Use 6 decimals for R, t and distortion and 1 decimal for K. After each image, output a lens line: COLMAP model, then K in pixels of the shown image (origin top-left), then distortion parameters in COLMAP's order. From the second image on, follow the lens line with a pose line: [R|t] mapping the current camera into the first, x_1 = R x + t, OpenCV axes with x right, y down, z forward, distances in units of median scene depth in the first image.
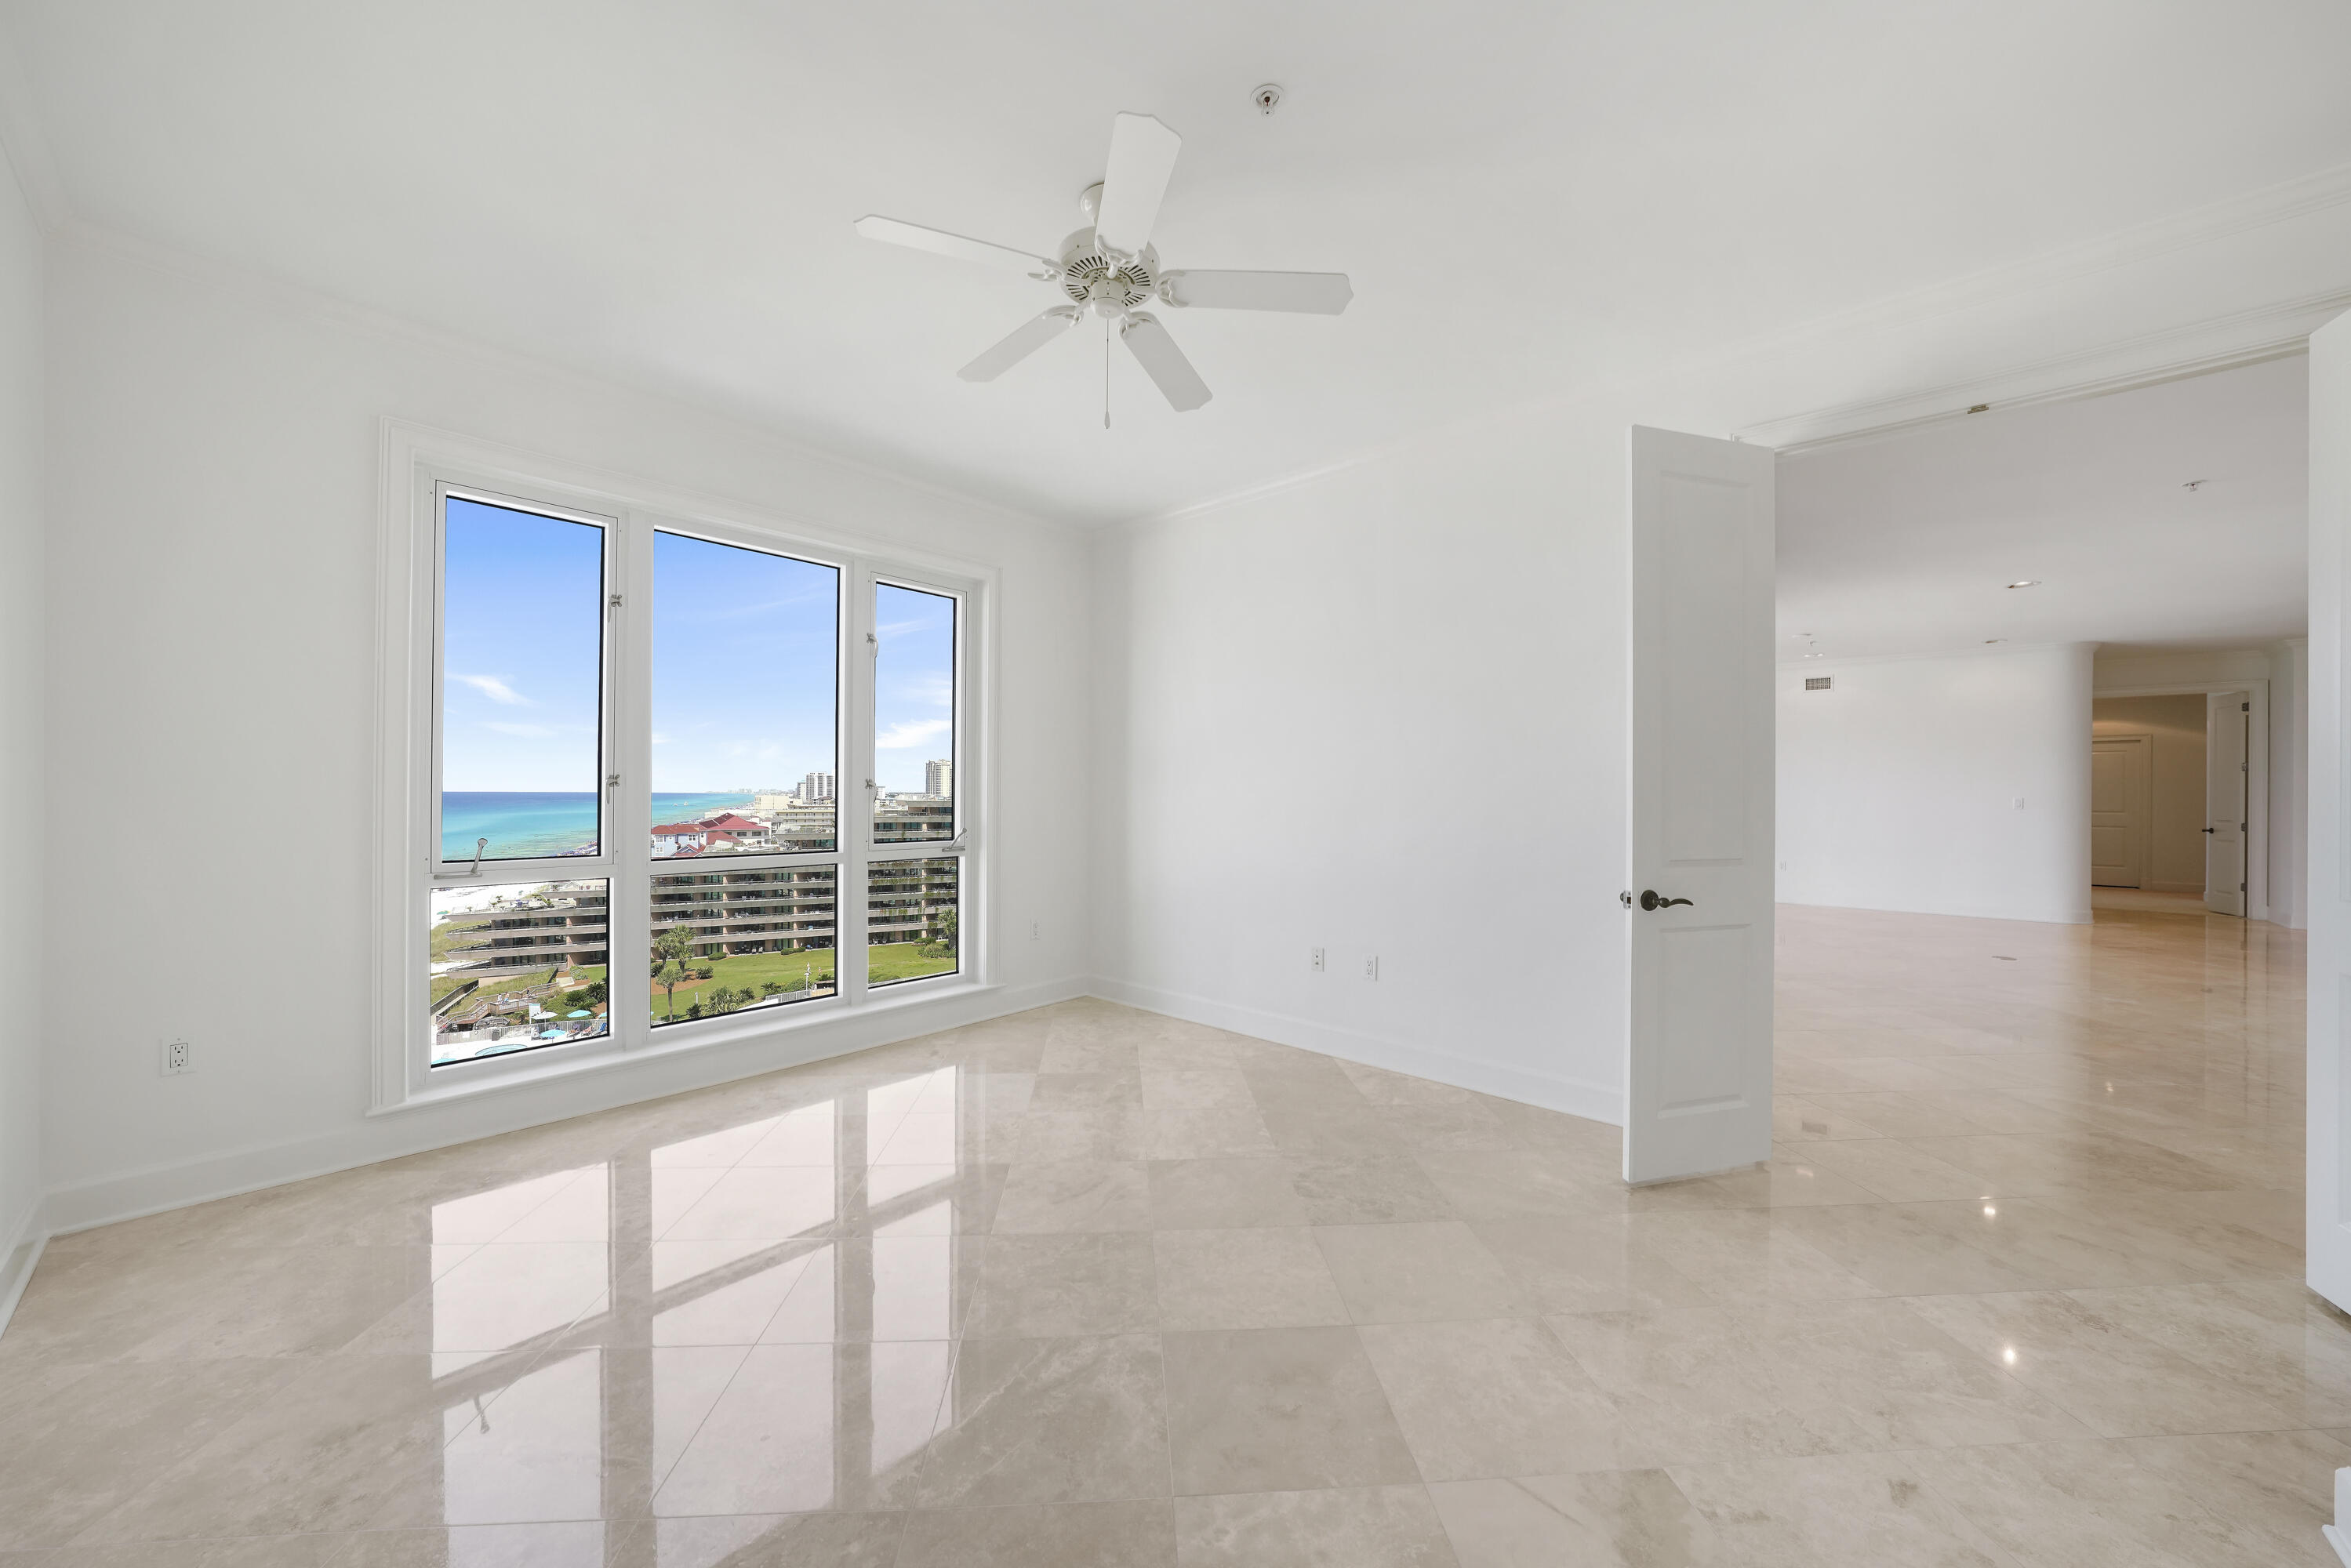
lens RADIAL K [[835.7, 0, 1172.8], [0, 835.7, 789.7], [0, 0, 1]] dist [-0.009929, -0.000162]
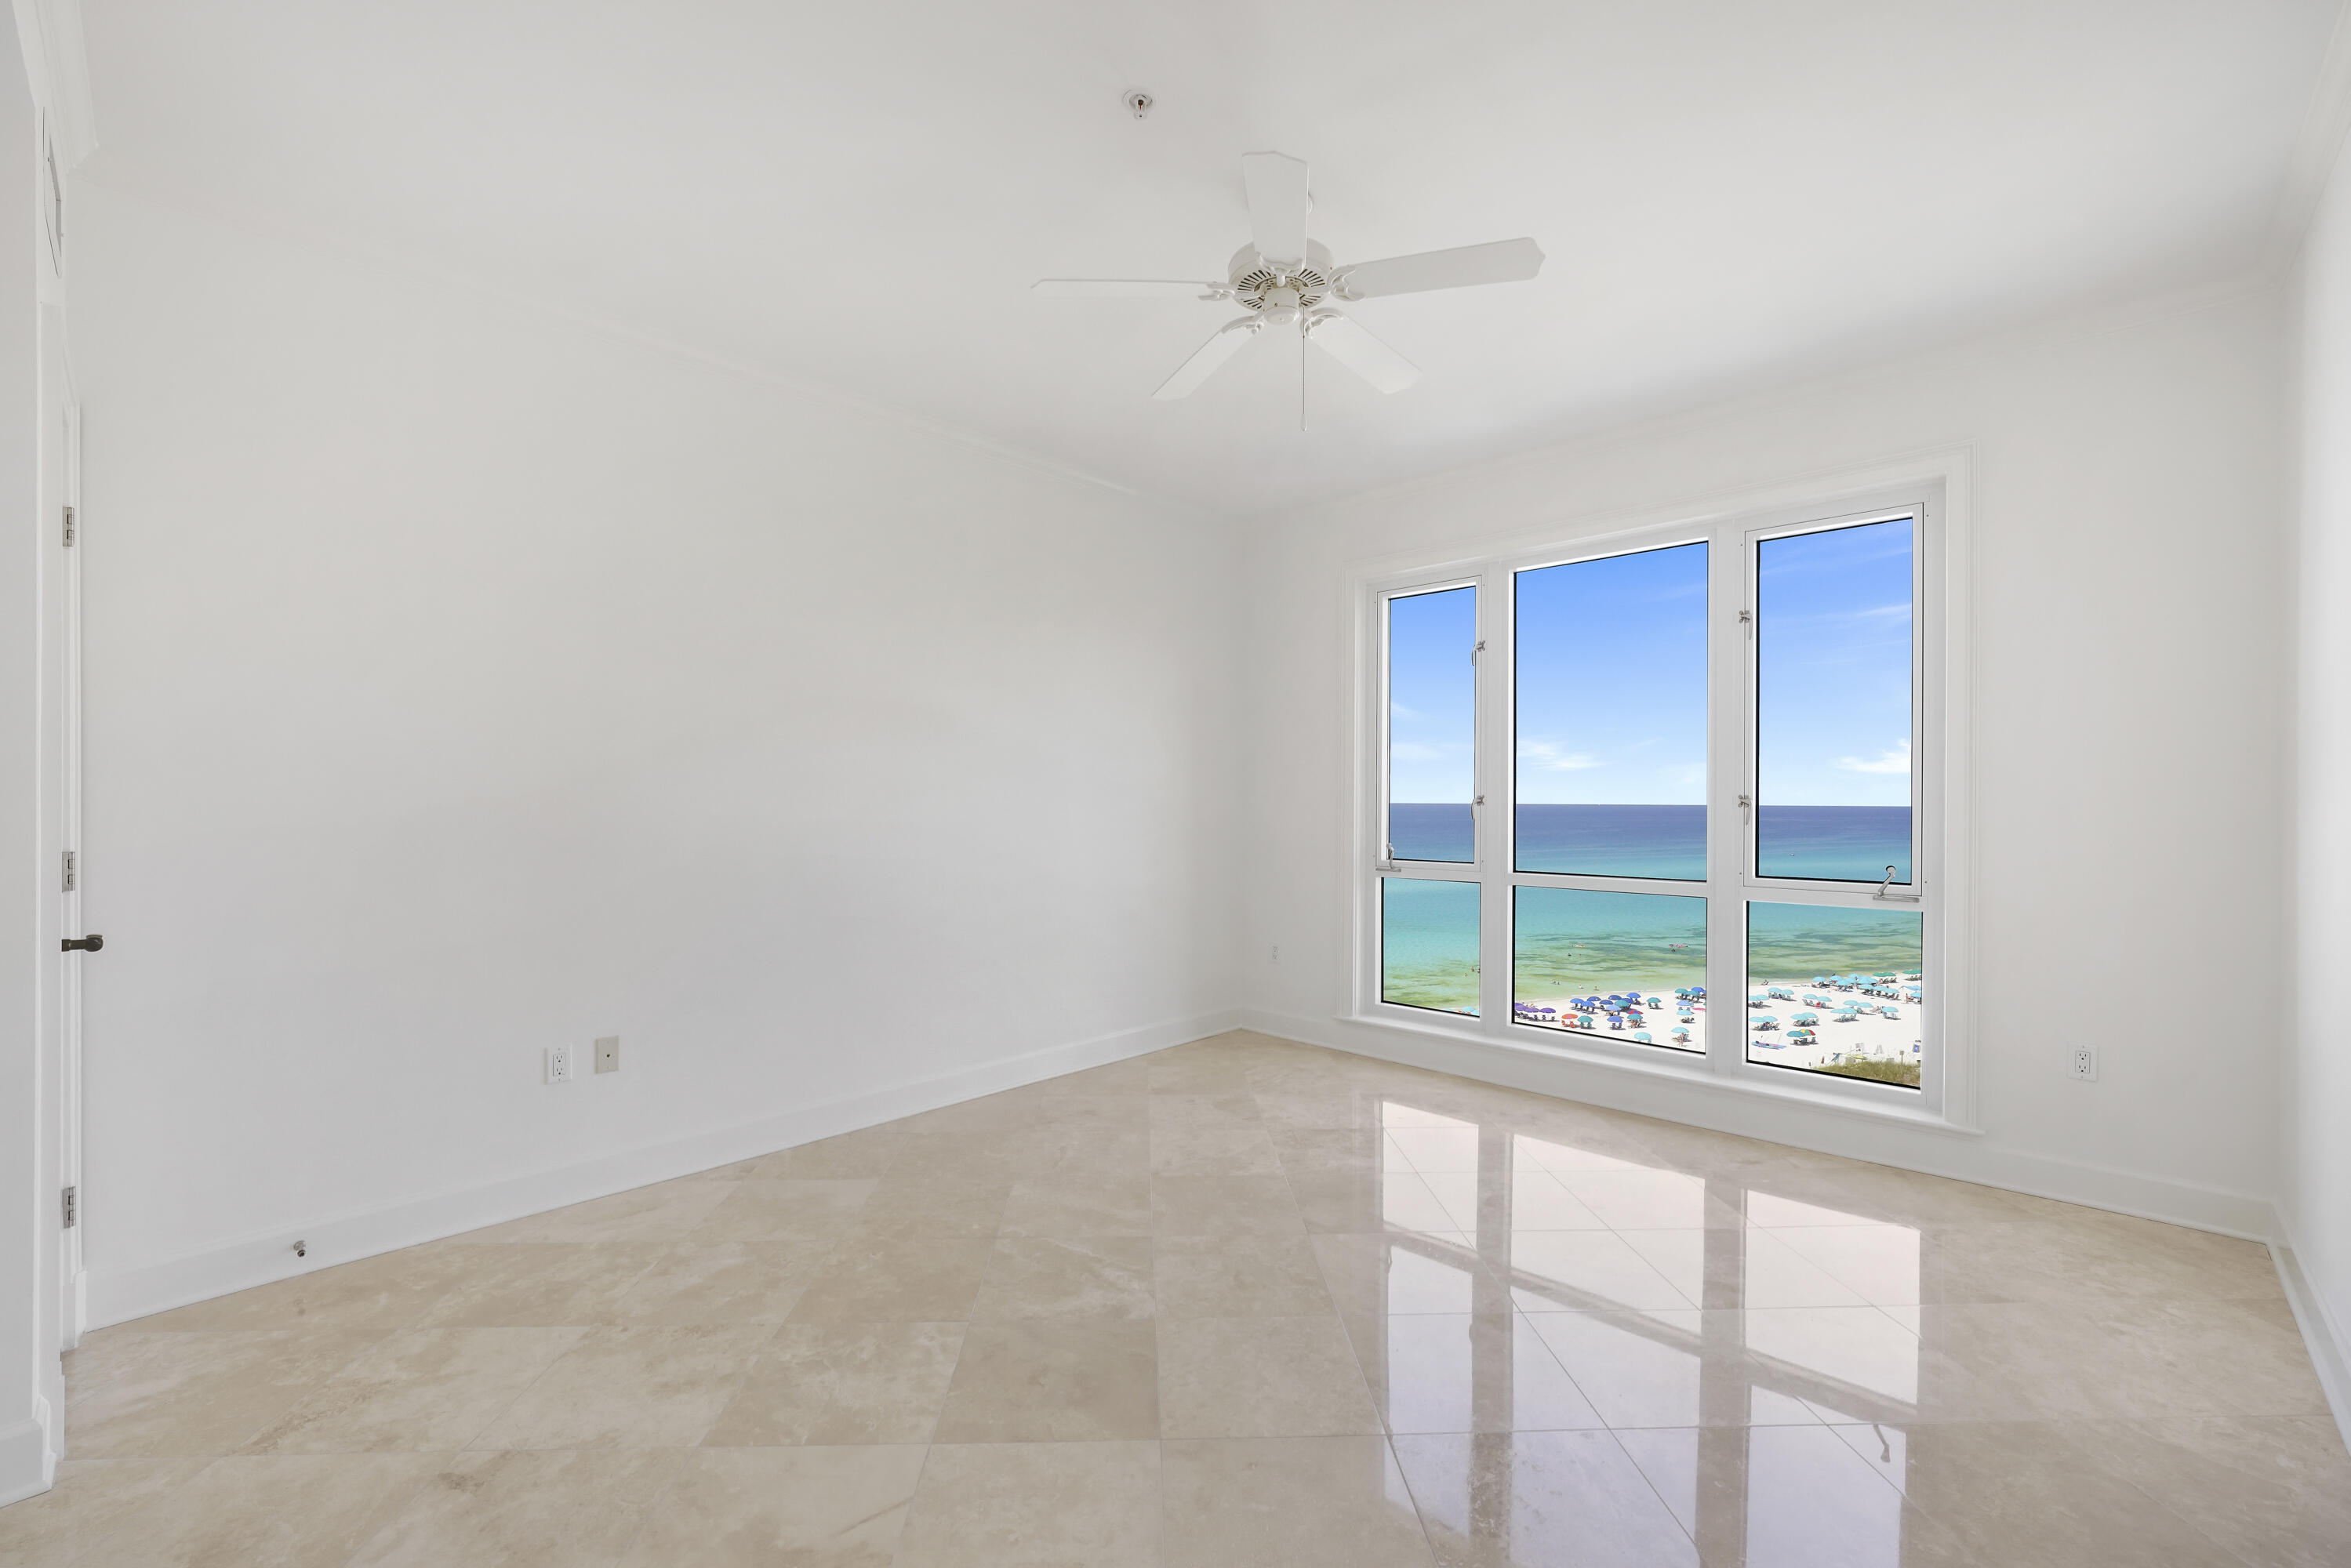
lens RADIAL K [[983.0, 0, 1164.3], [0, 983.0, 799.3], [0, 0, 1]] dist [-0.002842, 0.000518]
pose [[-0.044090, -0.011413, -0.998962, 0.905243], [0.001823, 0.999932, -0.011505, 0.006621], [0.999026, -0.002328, -0.044066, 0.781859]]
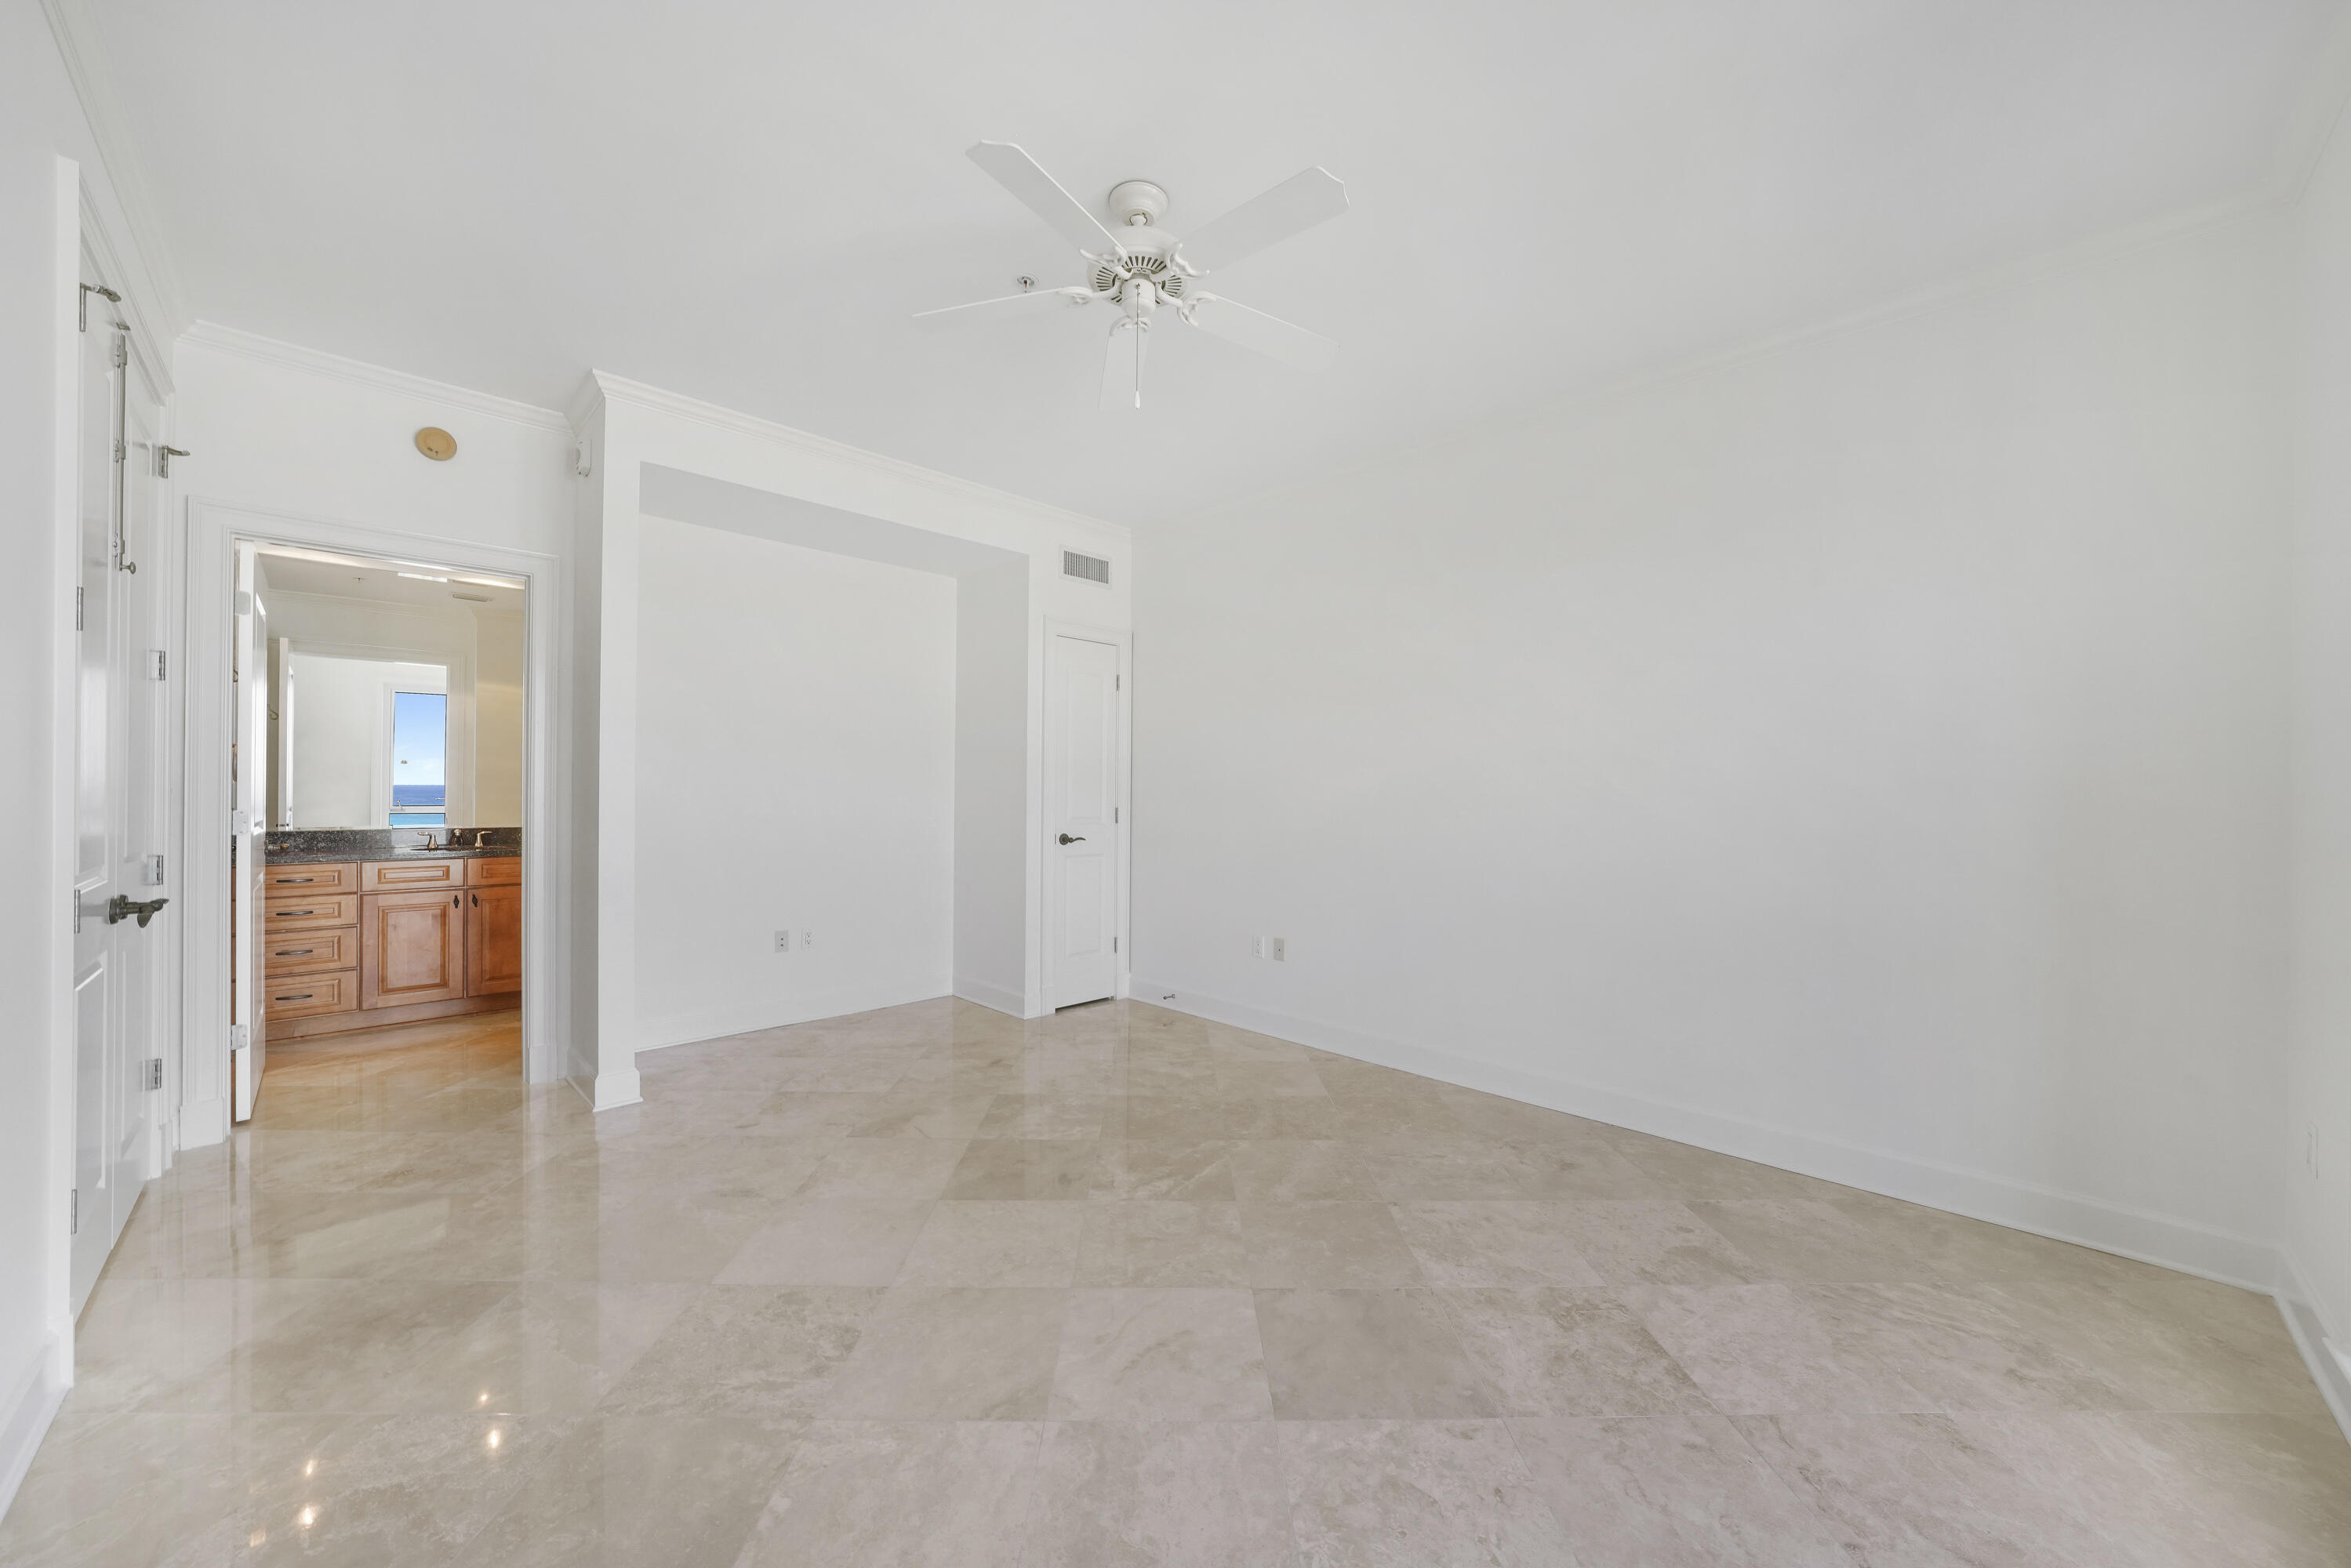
lens RADIAL K [[835.7, 0, 1165.3], [0, 835.7, 786.2], [0, 0, 1]] dist [-0.009929, -0.000162]
pose [[-0.997711, -0.013778, 0.066204, -0.159132], [-0.014418, 0.999854, -0.009188, 0.003197], [-0.066067, -0.010121, -0.997764, 1.700426]]
